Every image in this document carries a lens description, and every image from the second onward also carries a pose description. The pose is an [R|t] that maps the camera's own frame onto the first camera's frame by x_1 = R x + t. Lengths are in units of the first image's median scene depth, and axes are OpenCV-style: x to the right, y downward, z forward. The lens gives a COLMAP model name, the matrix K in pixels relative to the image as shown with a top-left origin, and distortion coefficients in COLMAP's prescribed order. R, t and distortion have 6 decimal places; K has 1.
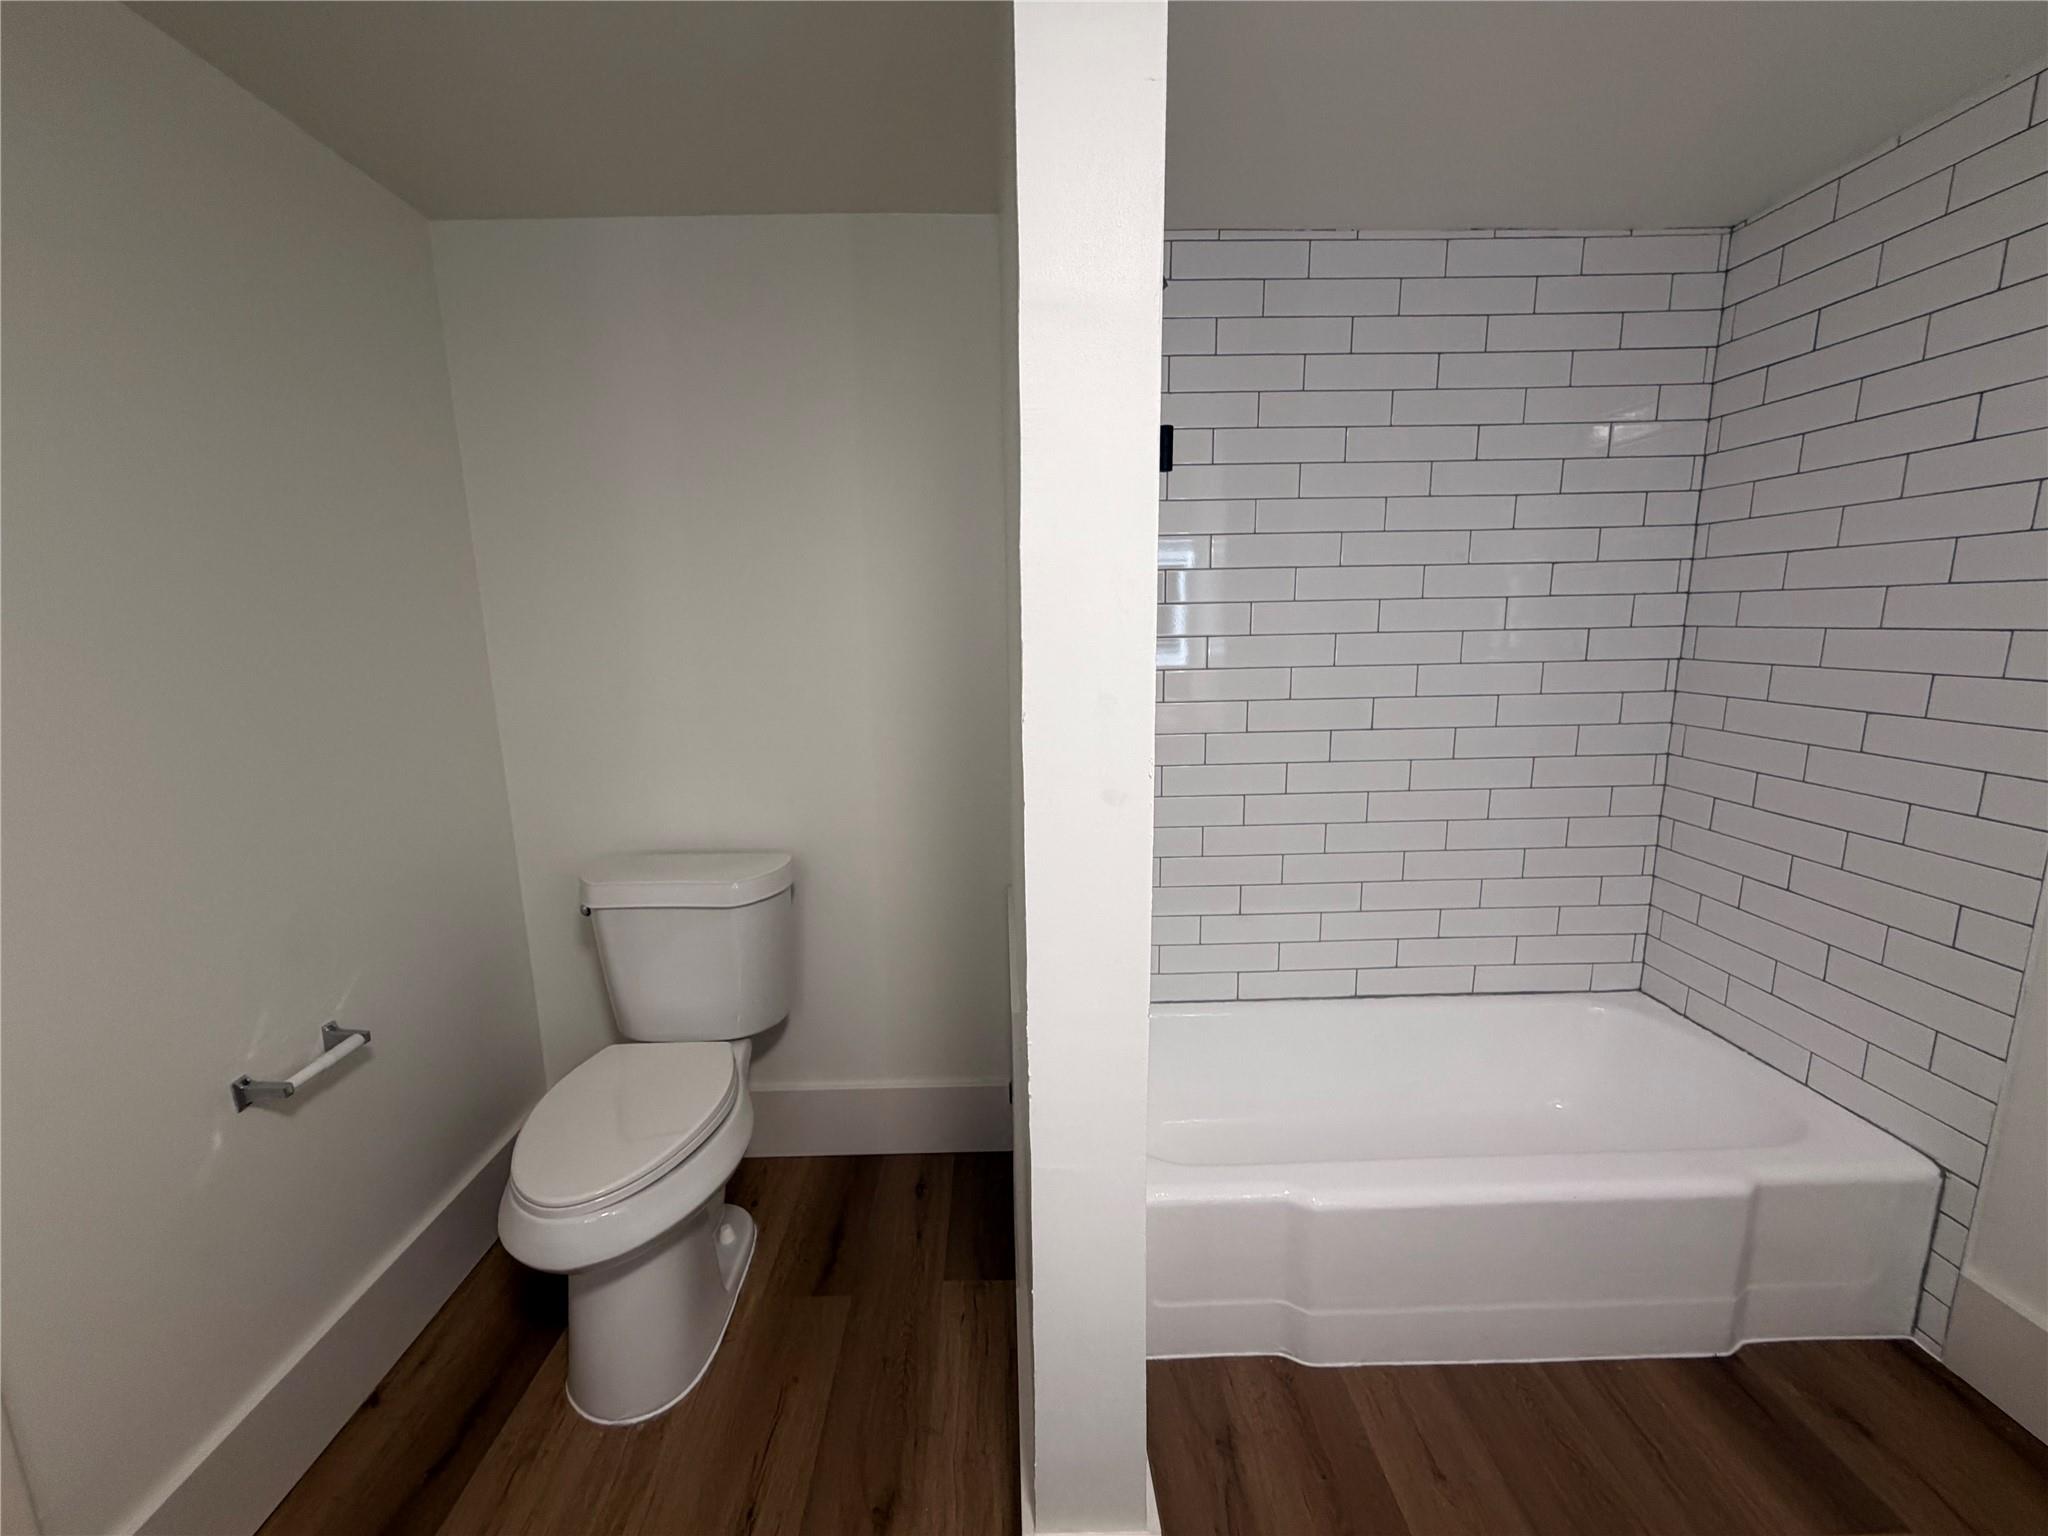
lens RADIAL K [[818.1, 0, 1025.3], [0, 818.1, 767.2], [0, 0, 1]] dist [-0.000075, 0.000060]
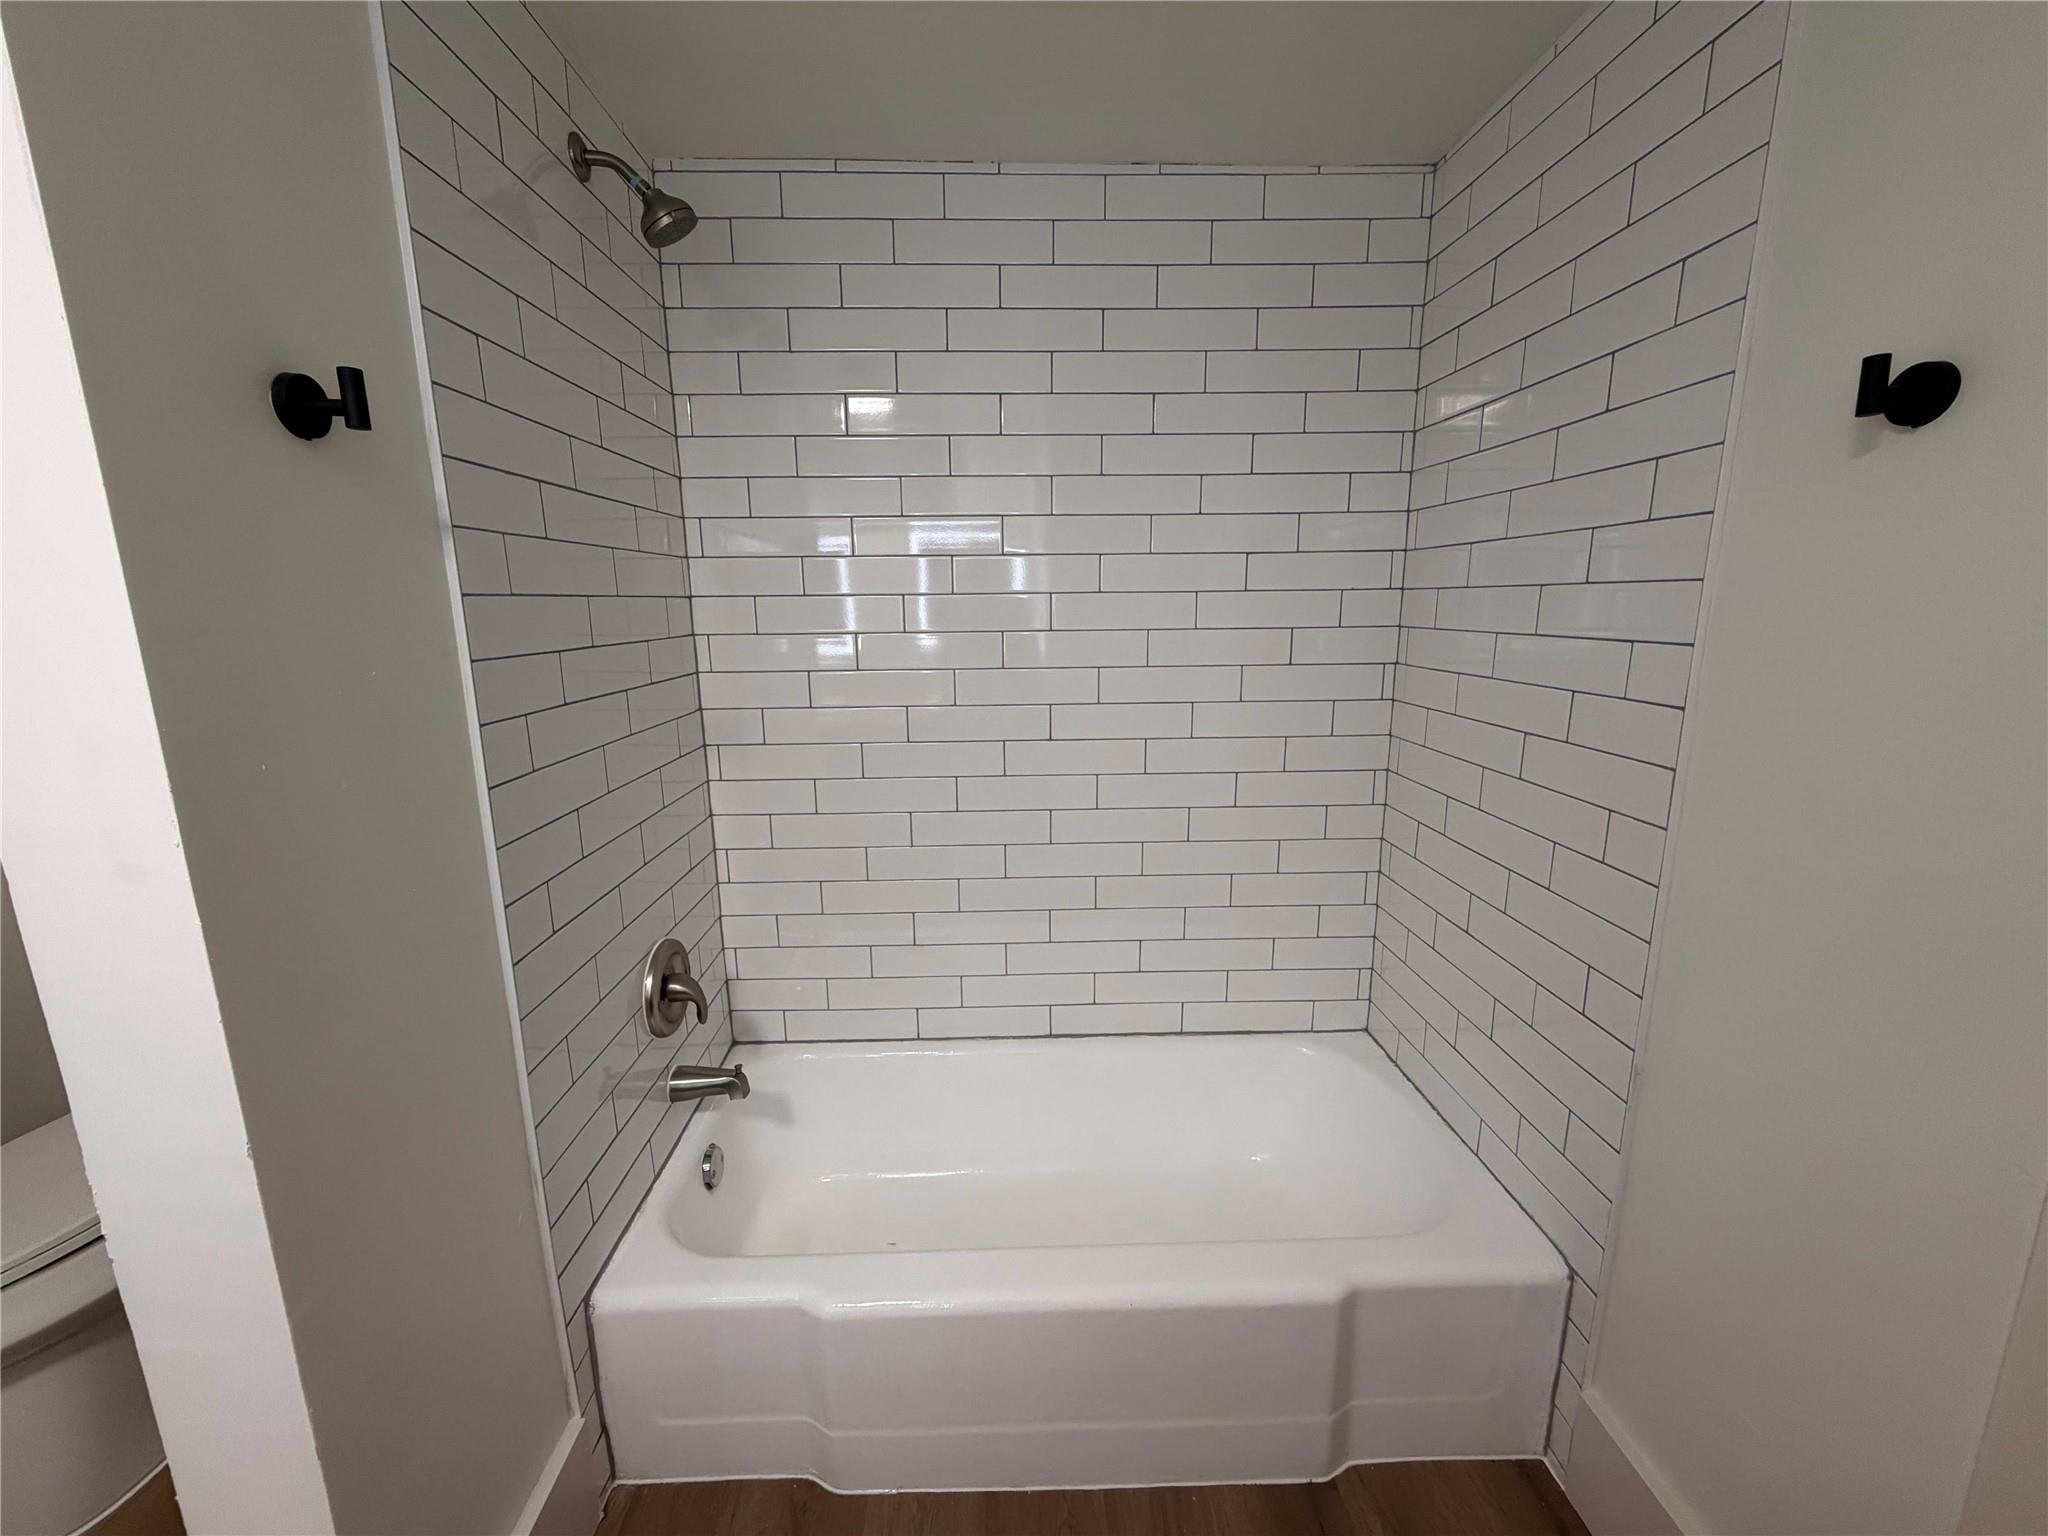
lens RADIAL K [[818.1, 0, 1019.1], [0, 818.1, 768.5], [0, 0, 1]] dist [-0.000075, 0.000060]
pose [[0.999947, 0.007568, 0.006961, 0.474426], [-0.007709, 0.999761, 0.020436, -0.041409], [-0.006805, -0.020489, 0.999767, 0.141377]]
